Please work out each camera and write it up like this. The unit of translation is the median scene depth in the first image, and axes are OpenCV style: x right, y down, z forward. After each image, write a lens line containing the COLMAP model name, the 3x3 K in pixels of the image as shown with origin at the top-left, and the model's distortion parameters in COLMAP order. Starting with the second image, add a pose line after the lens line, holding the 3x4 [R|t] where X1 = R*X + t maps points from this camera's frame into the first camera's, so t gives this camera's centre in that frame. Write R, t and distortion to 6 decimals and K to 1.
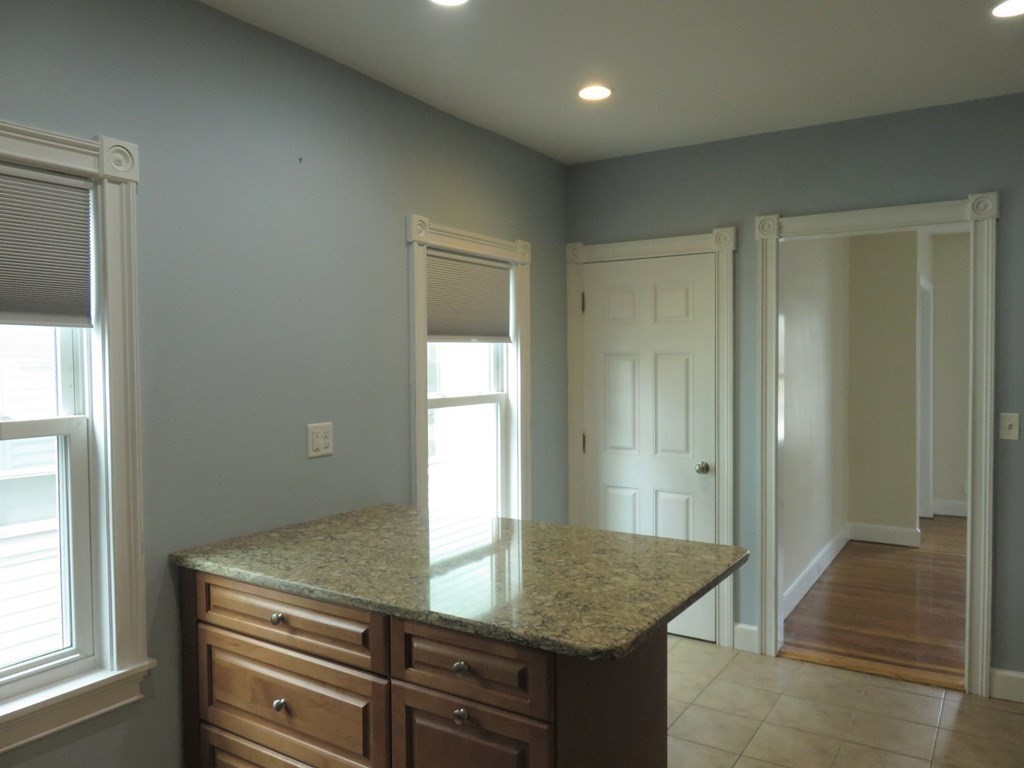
lens RADIAL K [[767.6, 0, 512.0], [0, 767.6, 384.0], [0, 0, 1]] dist [-0.006629, -0.004885]
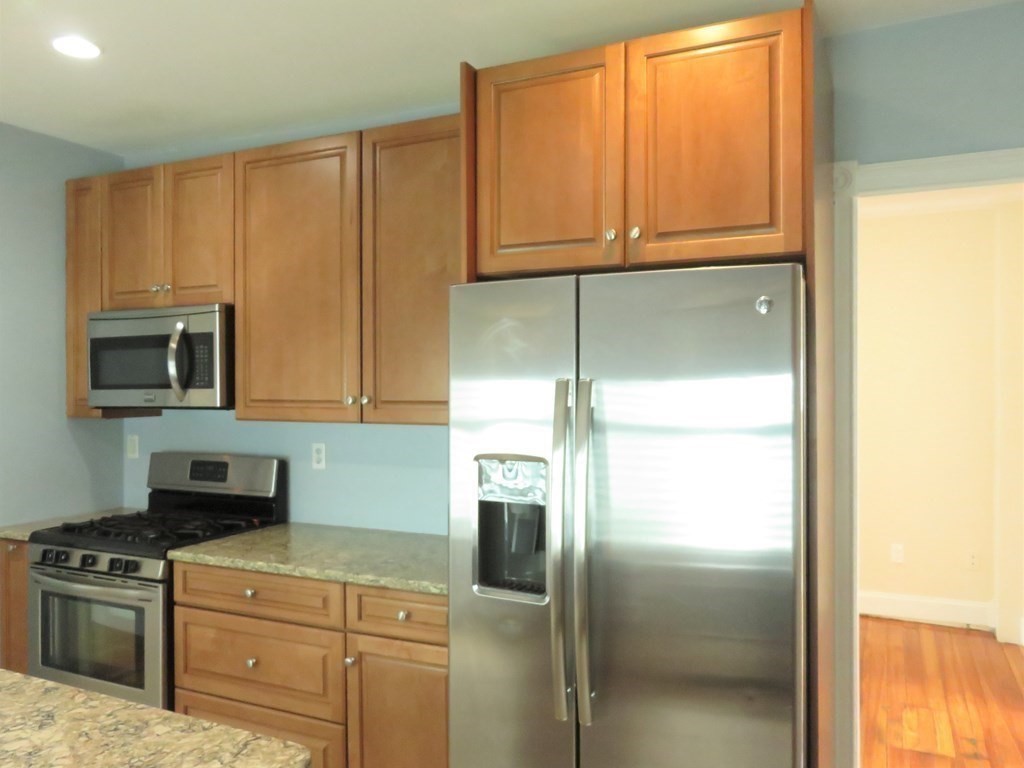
lens RADIAL K [[796.4, 0, 517.4], [0, 796.4, 381.6], [0, 0, 1]] dist [-0.011062, 0.002054]
pose [[-0.131598, 0.012852, 0.991220, -0.517315], [0.032214, 0.999443, -0.008681, -0.020666], [-0.990780, 0.030789, -0.131939, 0.623987]]
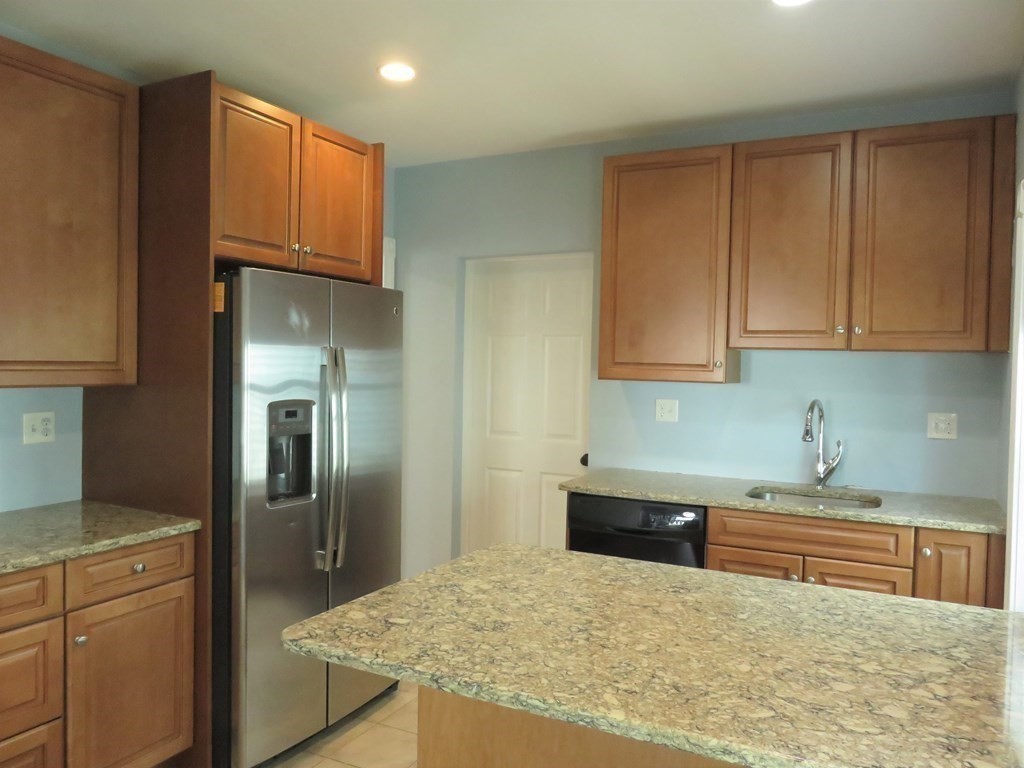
lens RADIAL K [[767.6, 0, 512.0], [0, 767.6, 384.0], [0, 0, 1]] dist [-0.006629, -0.004885]
pose [[-0.995192, -0.008993, -0.097533, 0.185056], [-0.014683, 0.998221, 0.057782, -0.047621], [0.096840, 0.058936, -0.993554, 1.792207]]
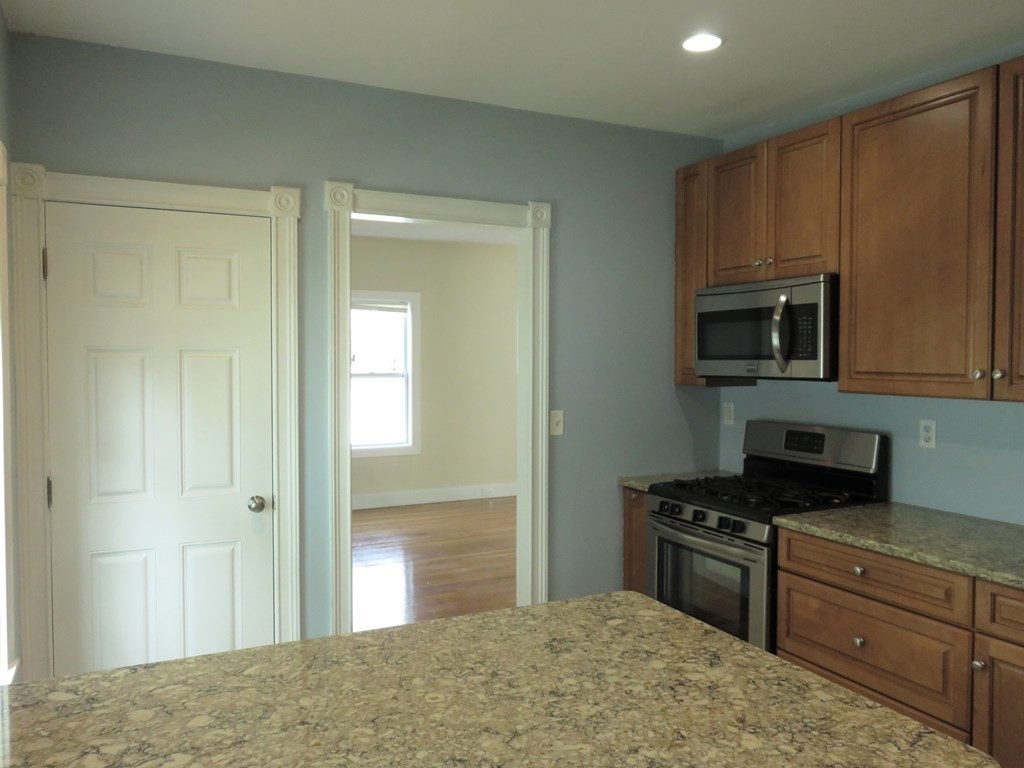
lens RADIAL K [[796.4, 0, 517.4], [0, 796.4, 381.6], [0, 0, 1]] dist [-0.011062, 0.002054]
pose [[0.509868, -0.018633, 0.860051, -0.525037], [0.018771, 0.999768, 0.010532, -0.024263], [-0.860048, 0.010774, 0.510100, 0.711693]]
